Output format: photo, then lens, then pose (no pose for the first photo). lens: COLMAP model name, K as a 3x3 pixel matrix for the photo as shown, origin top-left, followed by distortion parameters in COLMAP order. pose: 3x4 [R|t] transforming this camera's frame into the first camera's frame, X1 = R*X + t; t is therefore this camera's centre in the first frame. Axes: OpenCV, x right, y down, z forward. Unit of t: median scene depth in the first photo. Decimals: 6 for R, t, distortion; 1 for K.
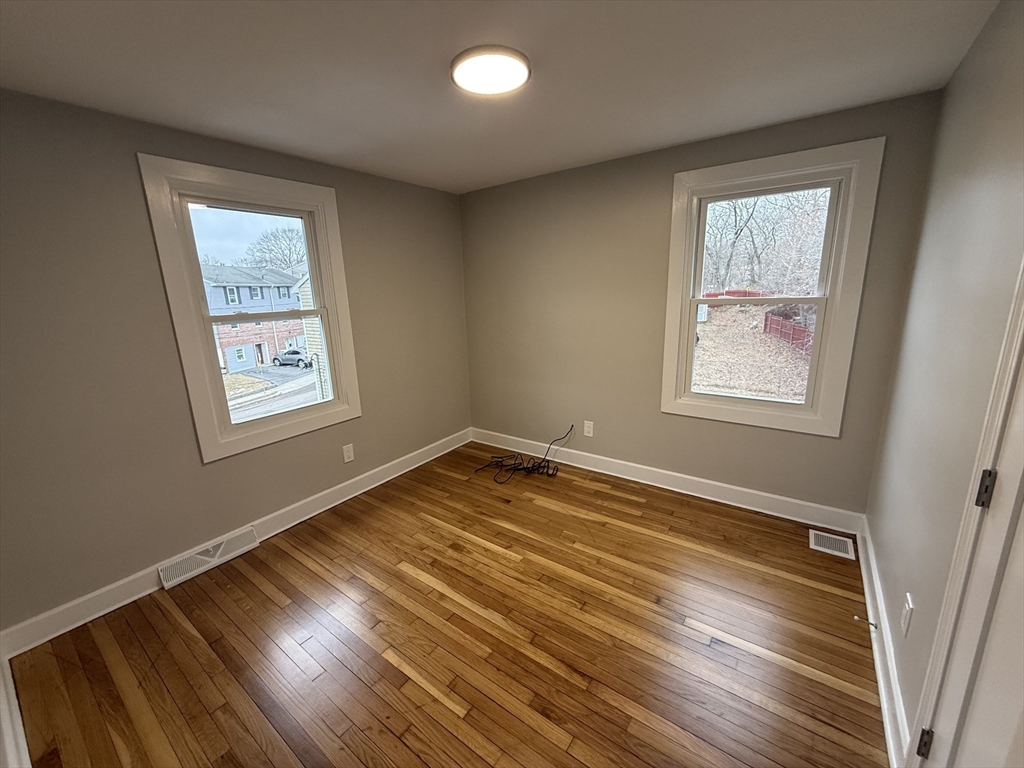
lens RADIAL K [[408.9, 0, 513.3], [0, 408.9, 383.3], [0, 0, 1]] dist [0.001149, -0.000288]
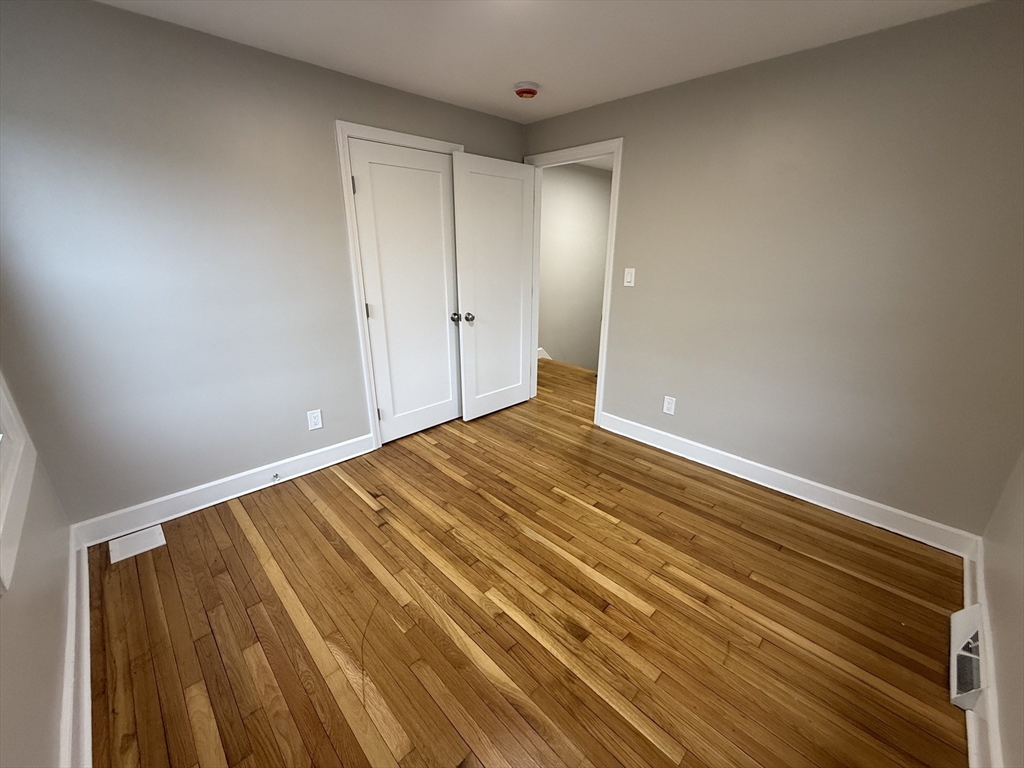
lens RADIAL K [[408.9, 0, 513.3], [0, 408.9, 383.3], [0, 0, 1]] dist [0.001149, -0.000288]
pose [[-0.985741, -0.030108, 0.165557, -0.148590], [0.060958, 0.853143, 0.518103, -0.311667], [-0.156843, 0.520807, -0.839143, 1.503648]]
